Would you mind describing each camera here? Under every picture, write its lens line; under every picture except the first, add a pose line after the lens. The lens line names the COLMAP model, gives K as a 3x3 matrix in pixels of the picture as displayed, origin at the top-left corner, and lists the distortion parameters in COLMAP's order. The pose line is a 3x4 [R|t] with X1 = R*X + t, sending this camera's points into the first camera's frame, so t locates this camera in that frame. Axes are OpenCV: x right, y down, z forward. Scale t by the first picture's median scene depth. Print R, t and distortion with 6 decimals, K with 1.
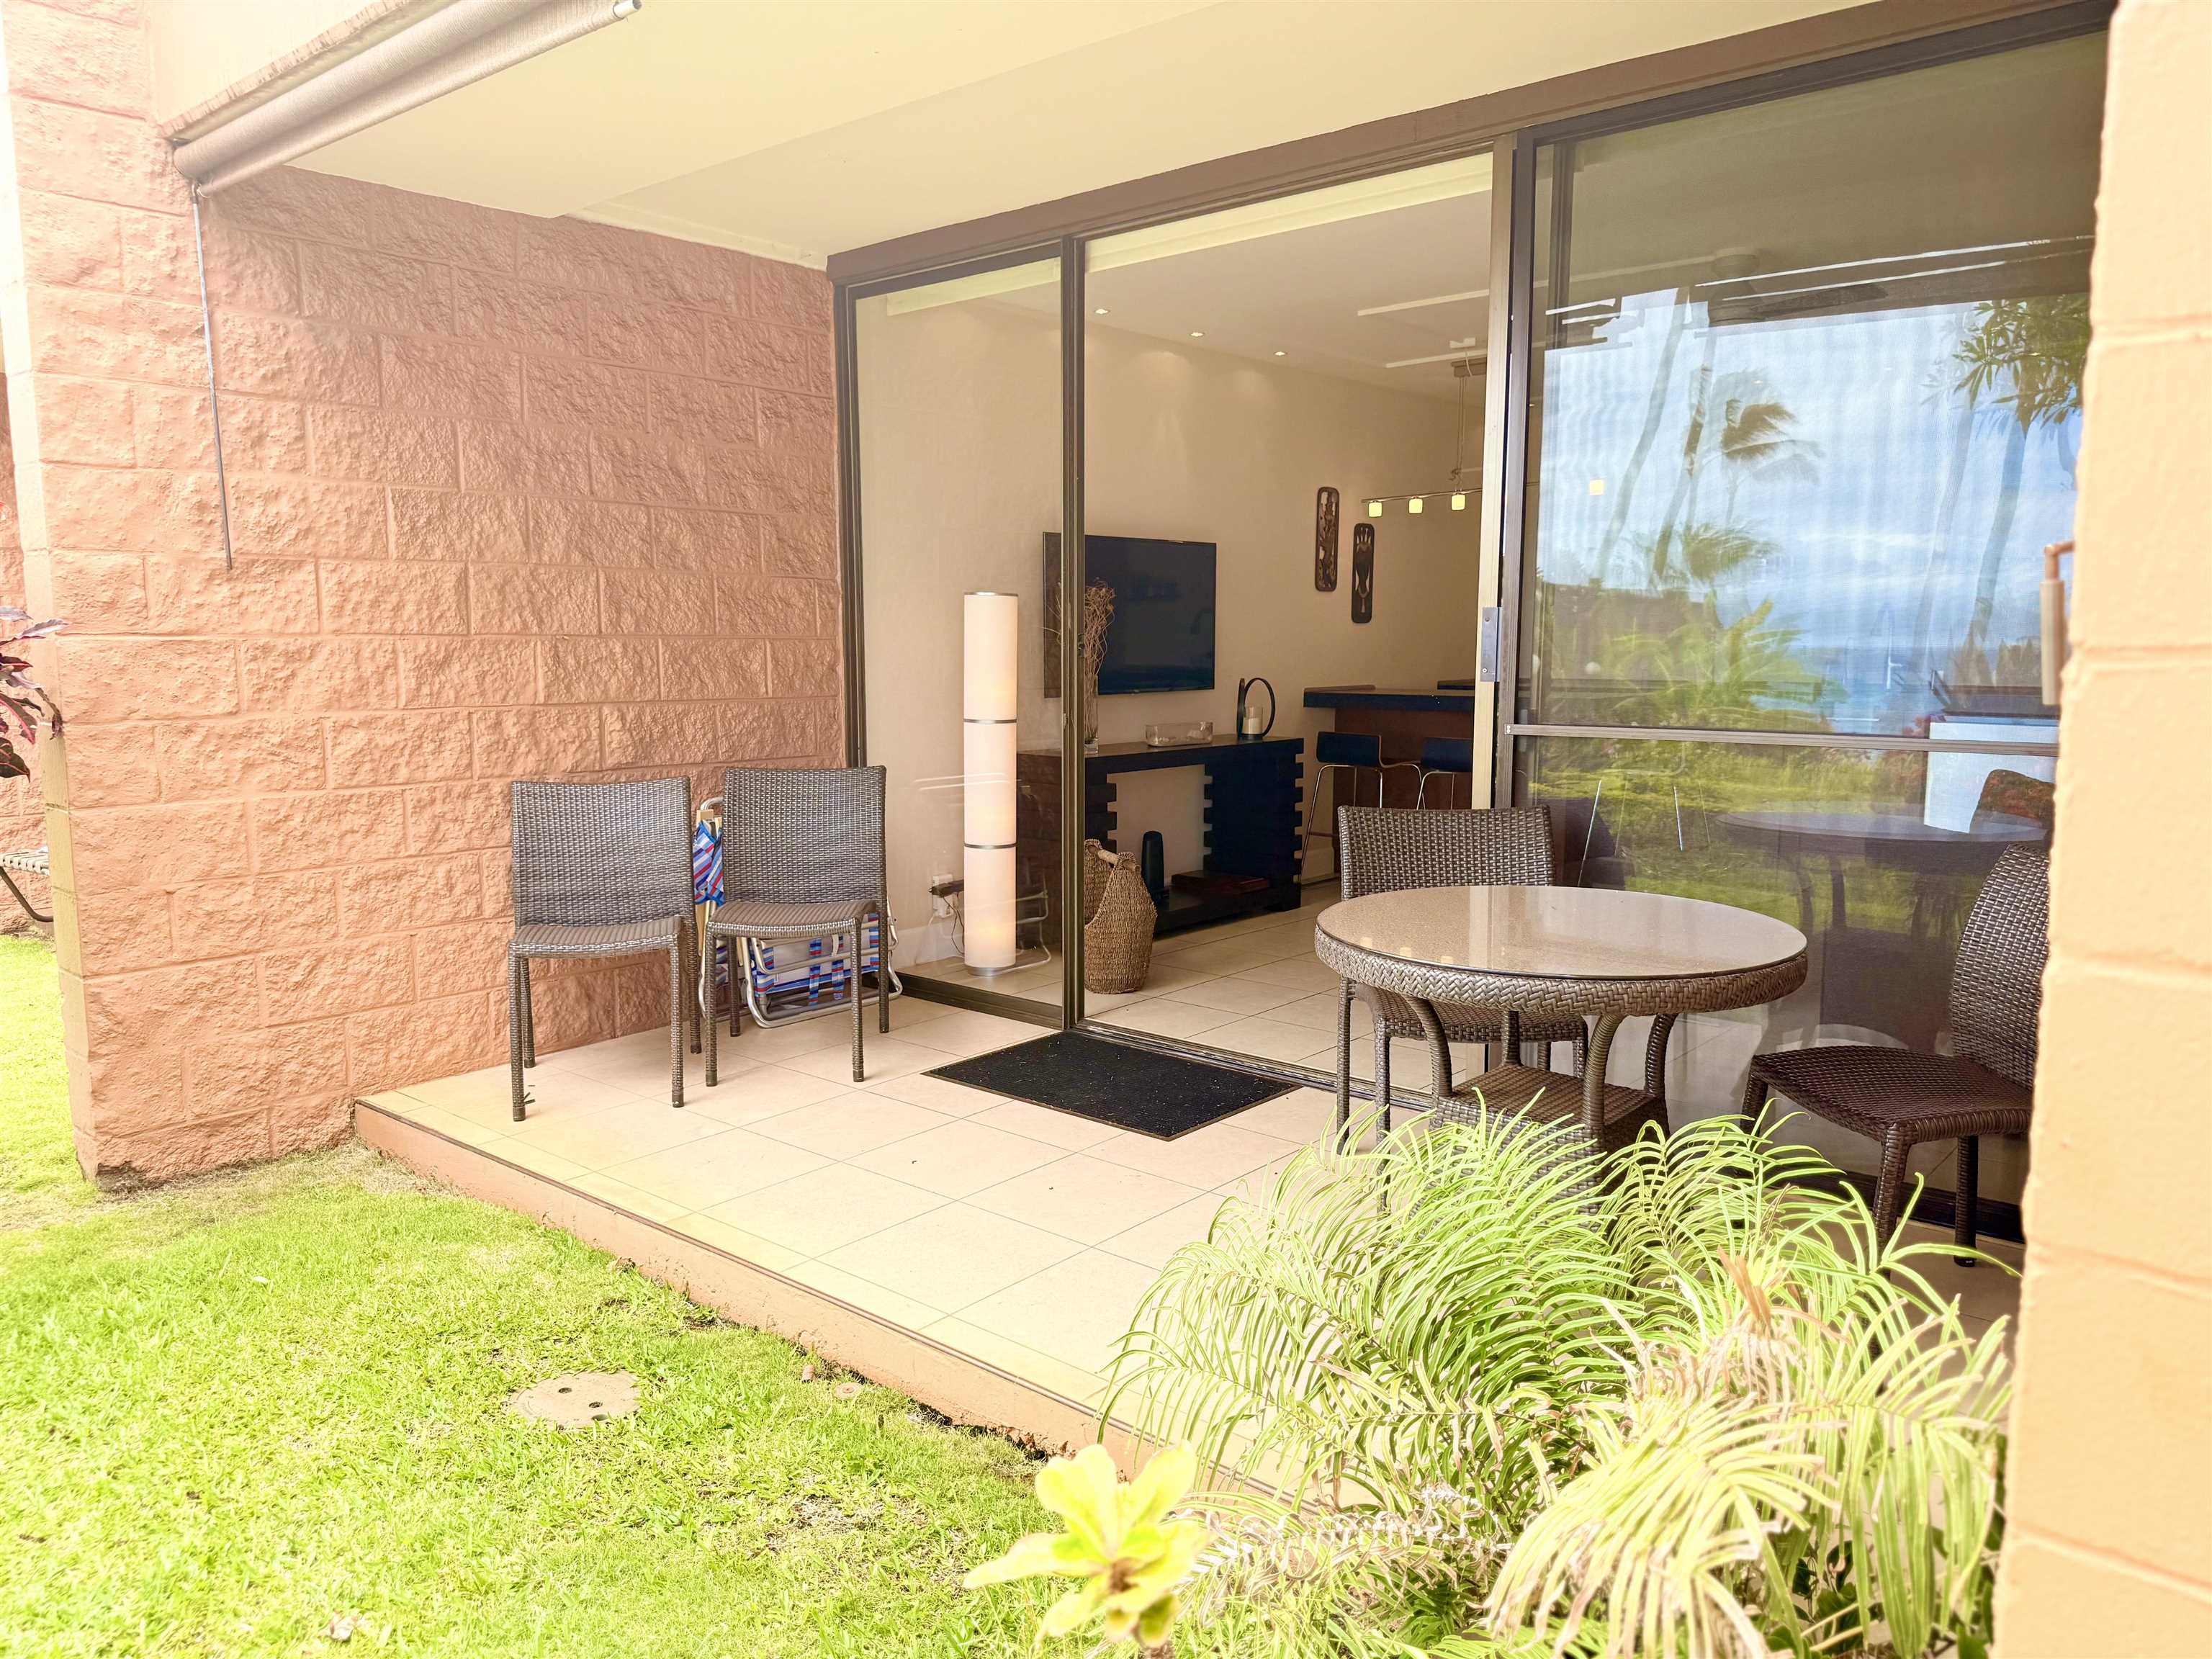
lens RADIAL K [[1550.0, 0, 1106.0], [0, 1550.0, 829.5], [0, 0, 1]] dist [0.007609, -0.024155]
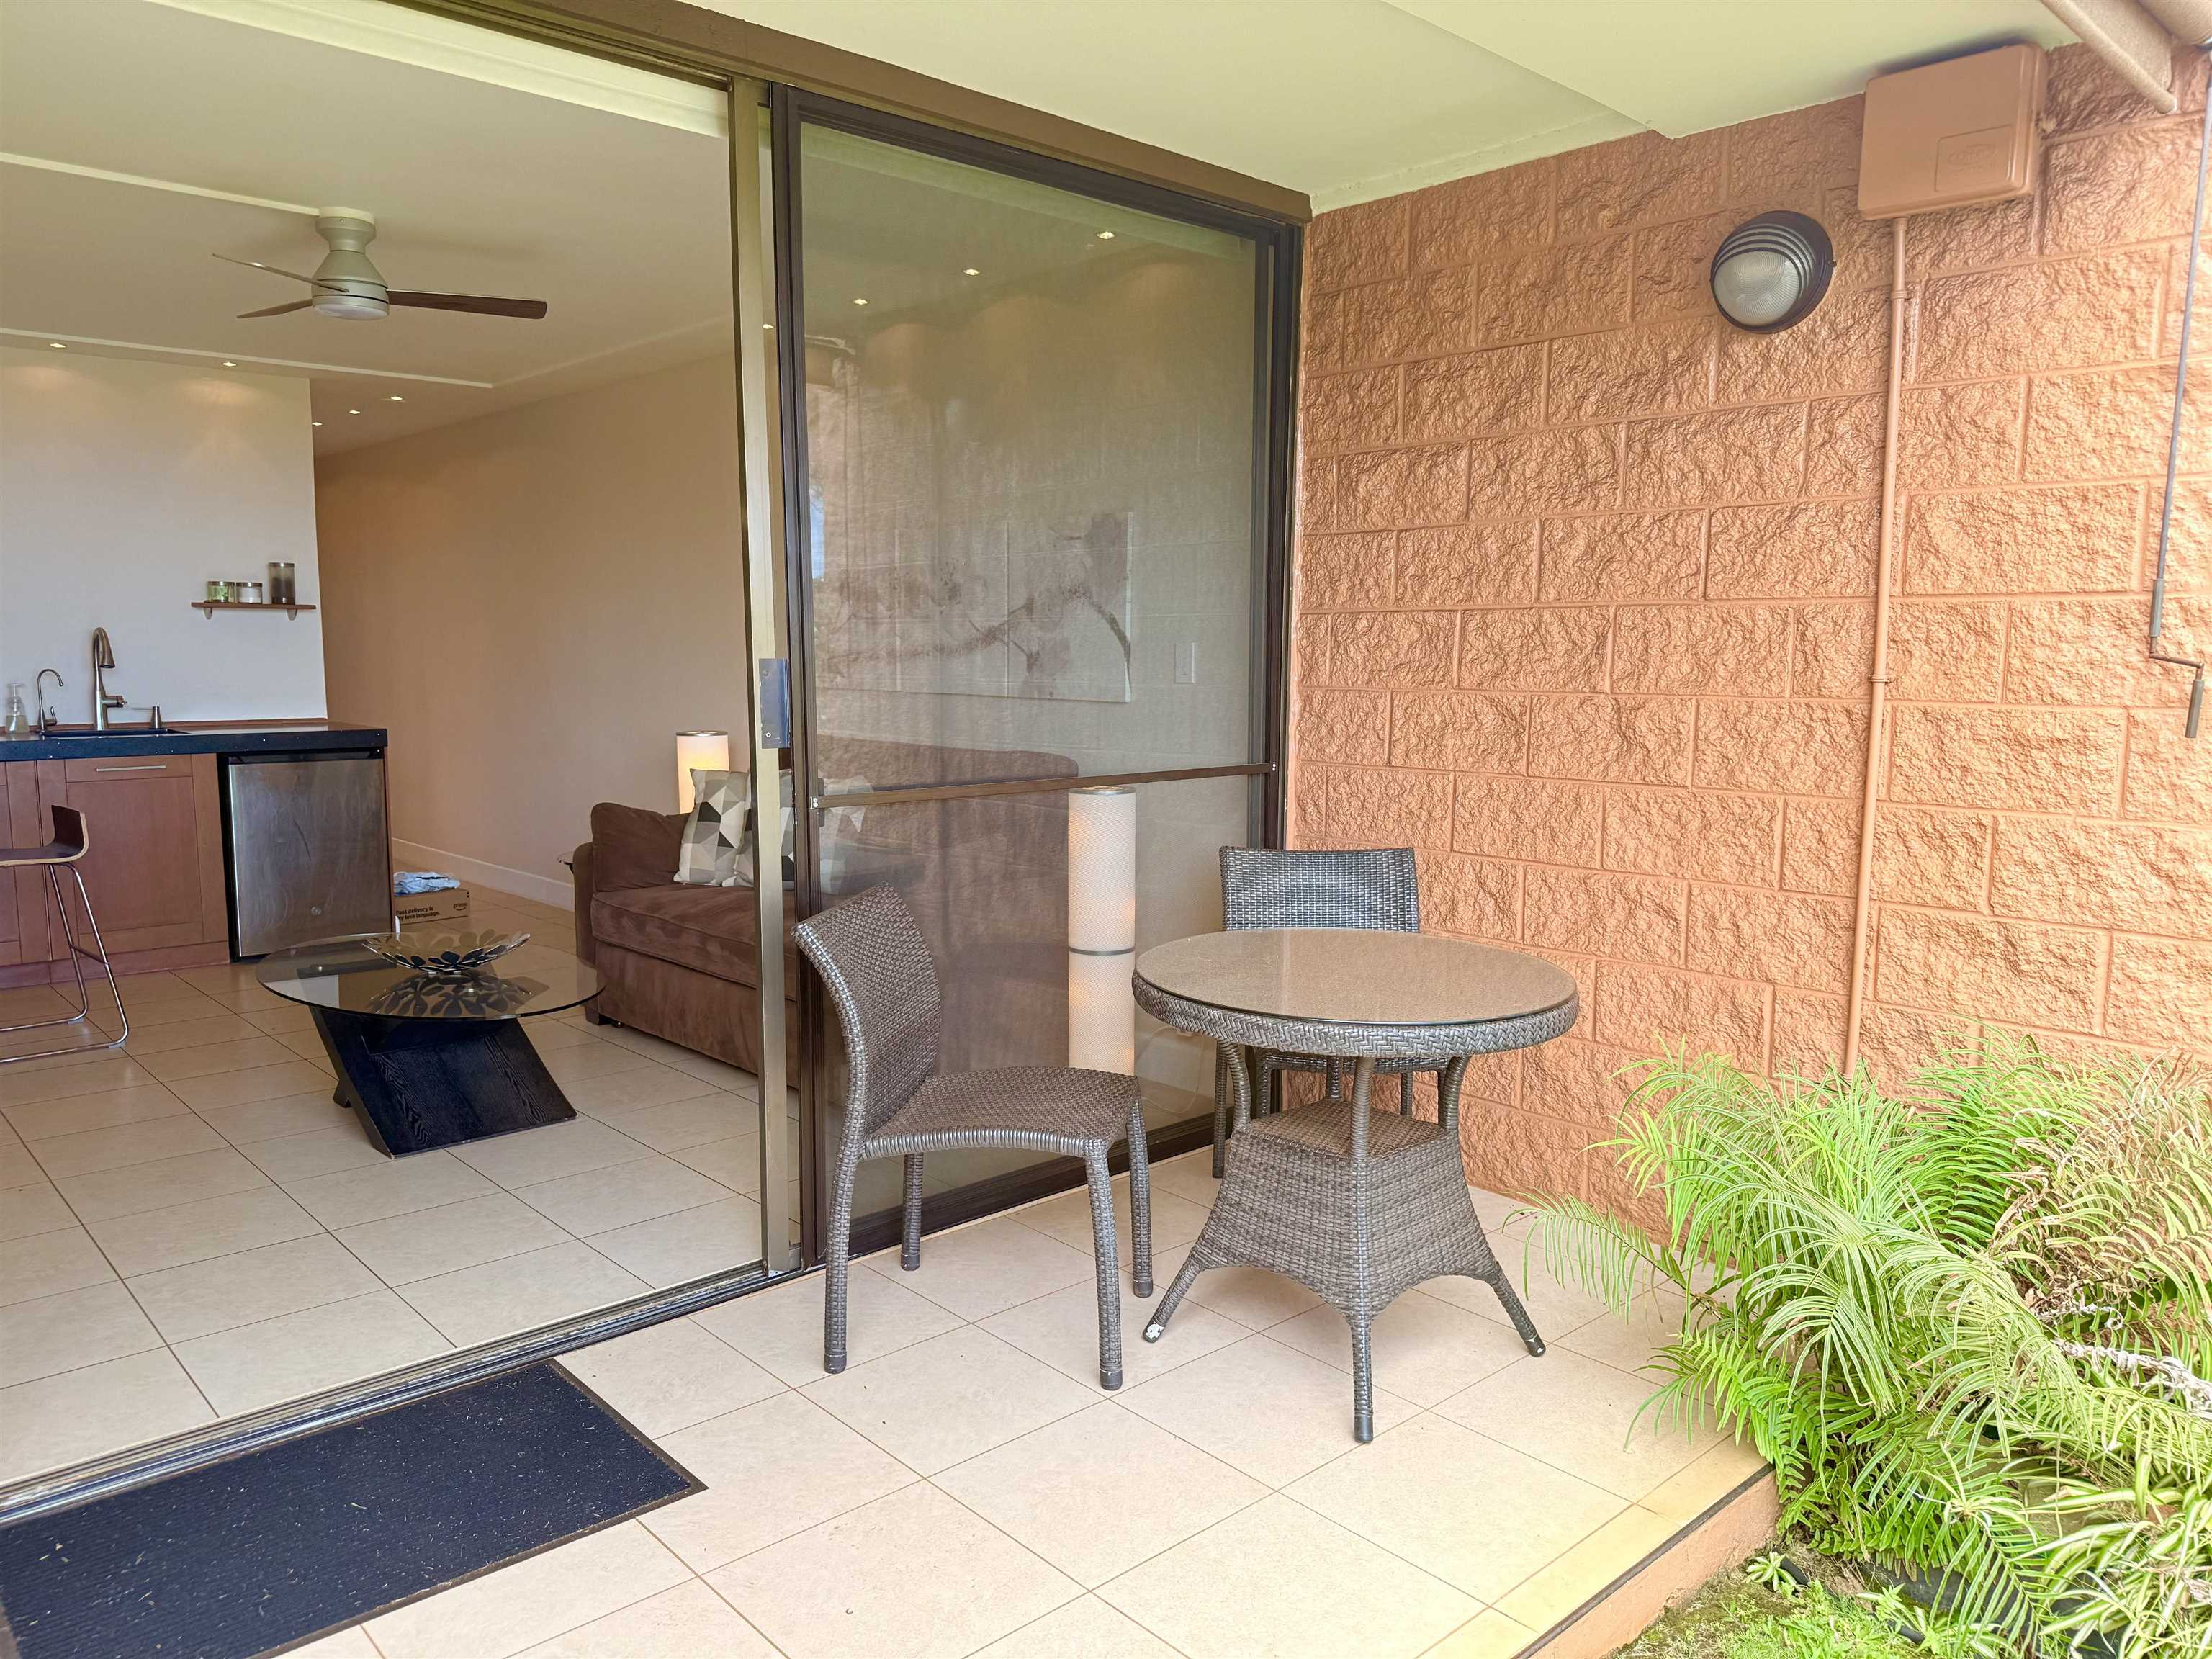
lens RADIAL K [[1558.1, 0, 1106.0], [0, 1558.1, 829.5], [0, 0, 1]] dist [0.072344, -0.092356]
pose [[0.119329, -0.114726, 0.986204, -0.559531], [0.120934, 0.987585, 0.100253, -0.114921], [-0.985462, 0.107303, 0.131722, 0.721856]]
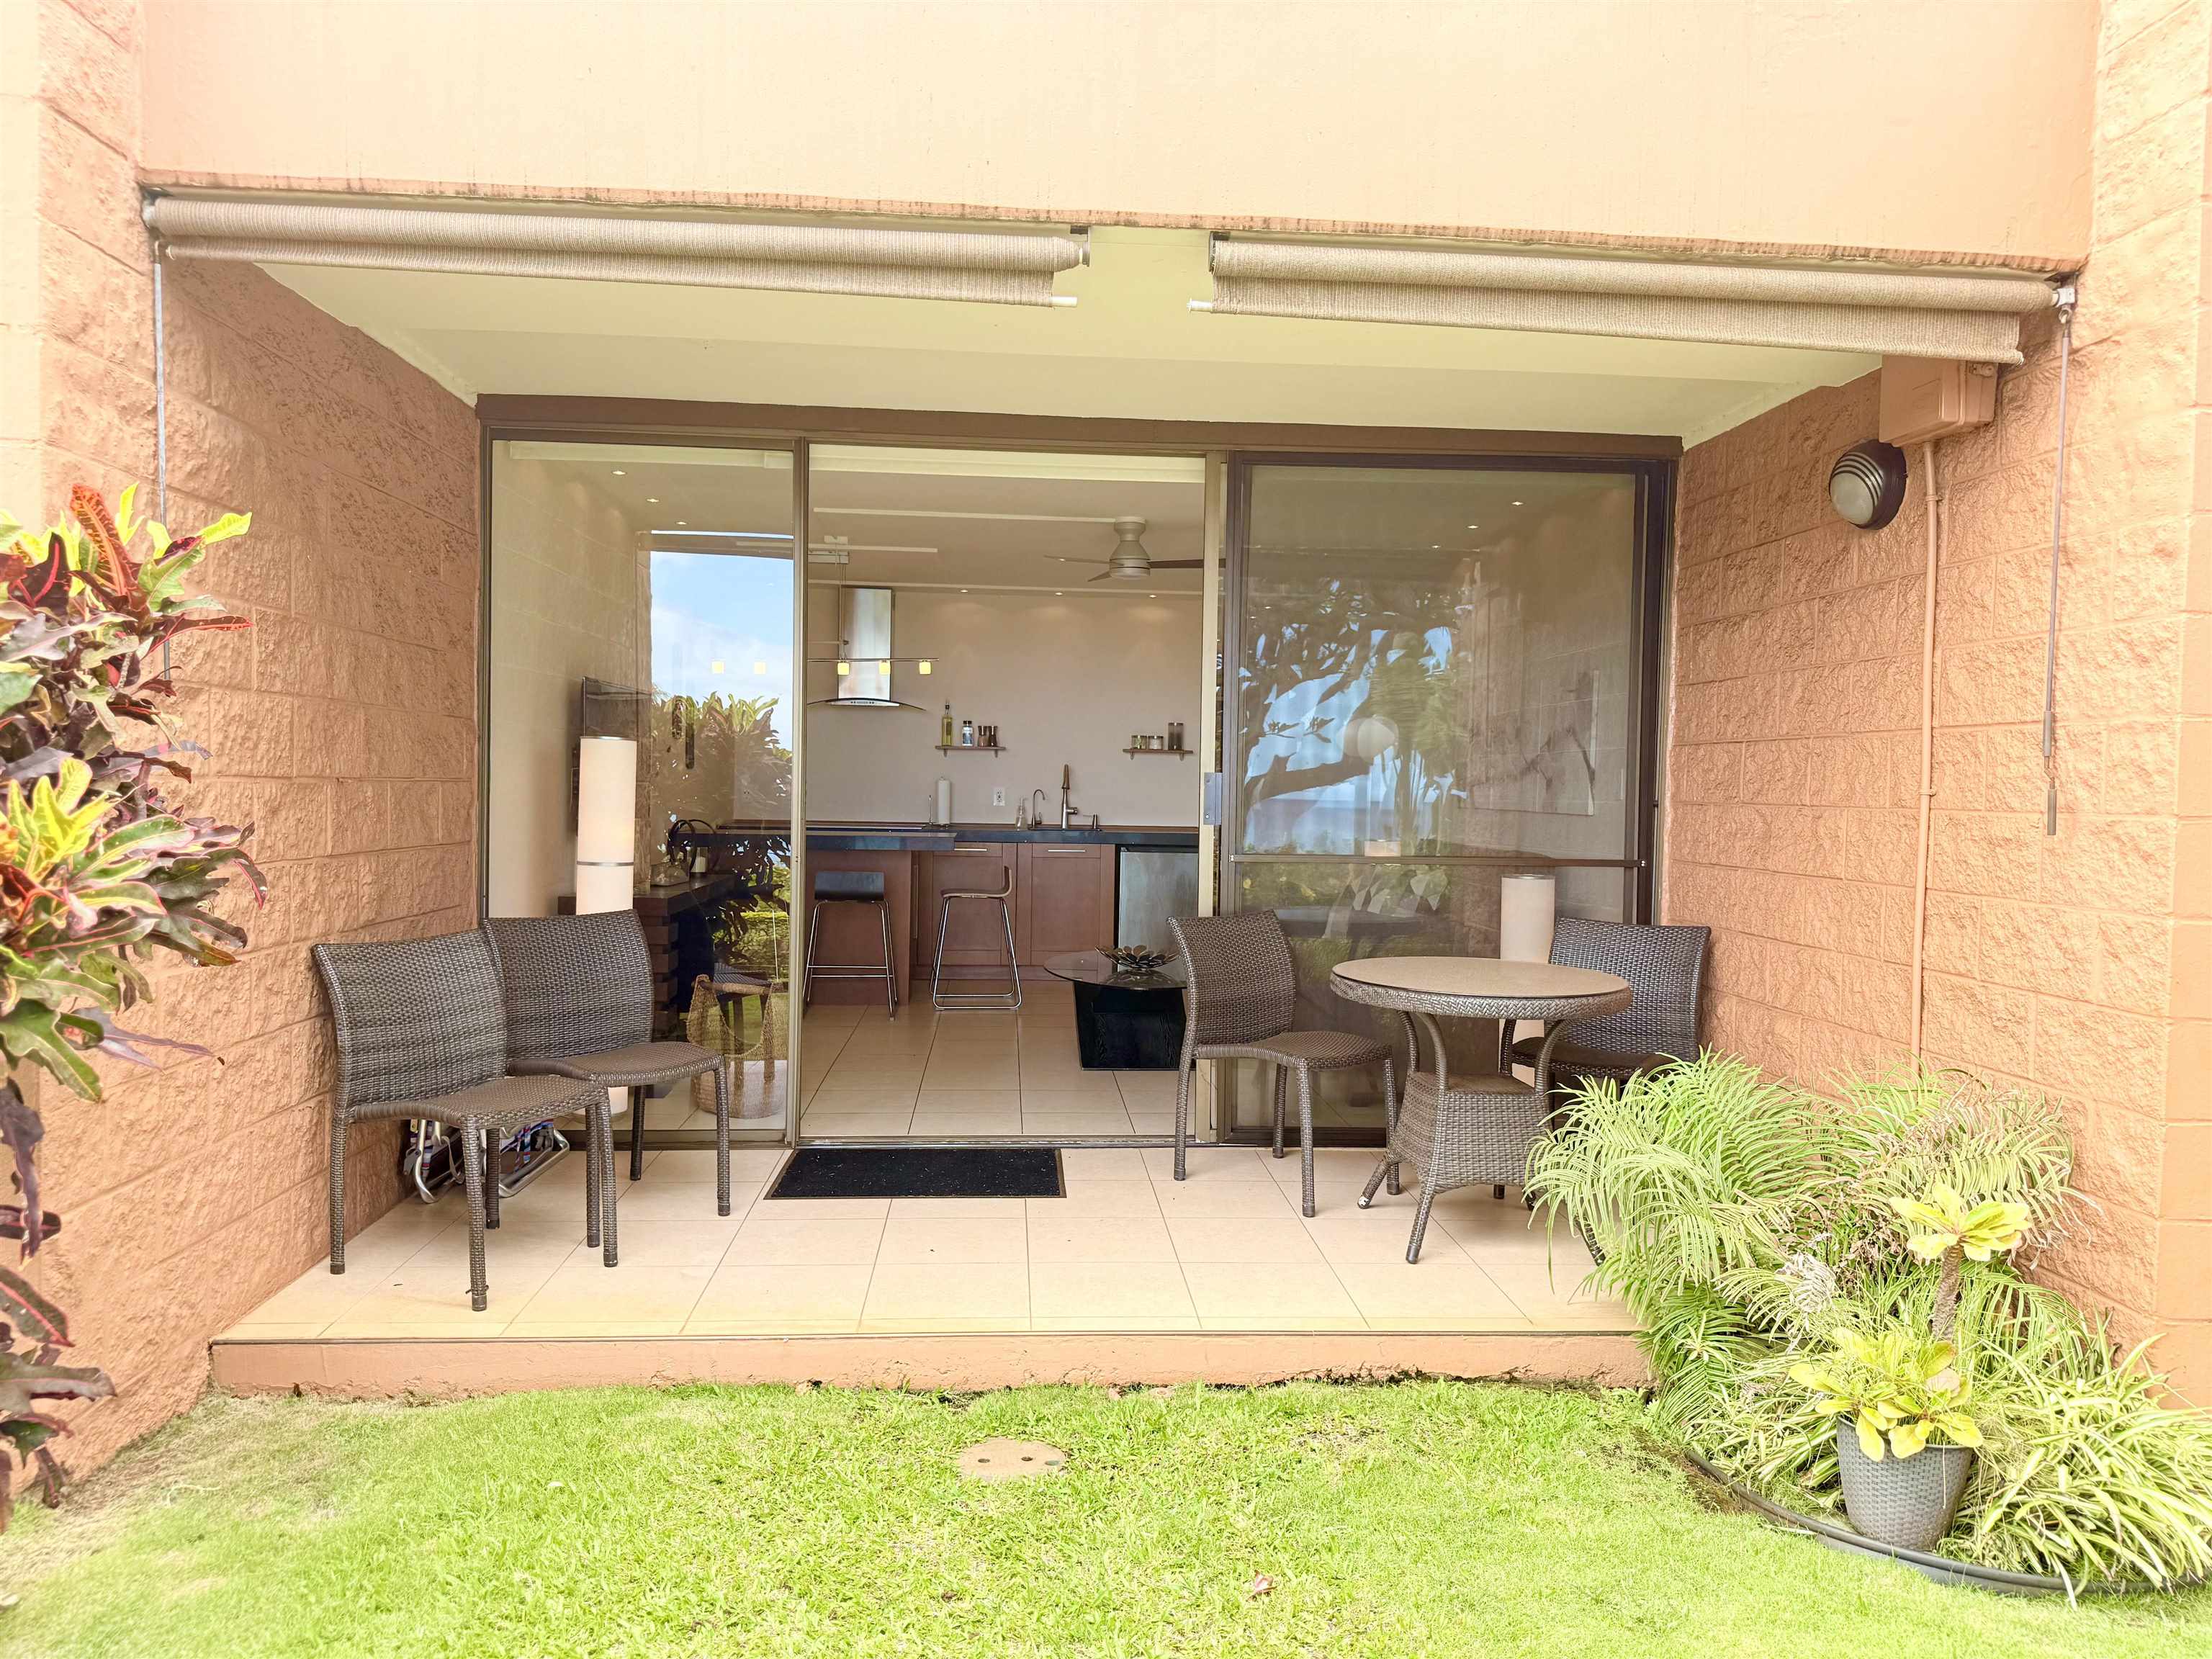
lens RADIAL K [[1558.1, 0, 1106.0], [0, 1558.1, 829.5], [0, 0, 1]] dist [0.072344, -0.092356]
pose [[0.717804, -0.006947, 0.696210, -0.805917], [0.070198, 0.995577, -0.062441, -0.010726], [-0.692697, 0.093693, 0.715117, 0.061737]]
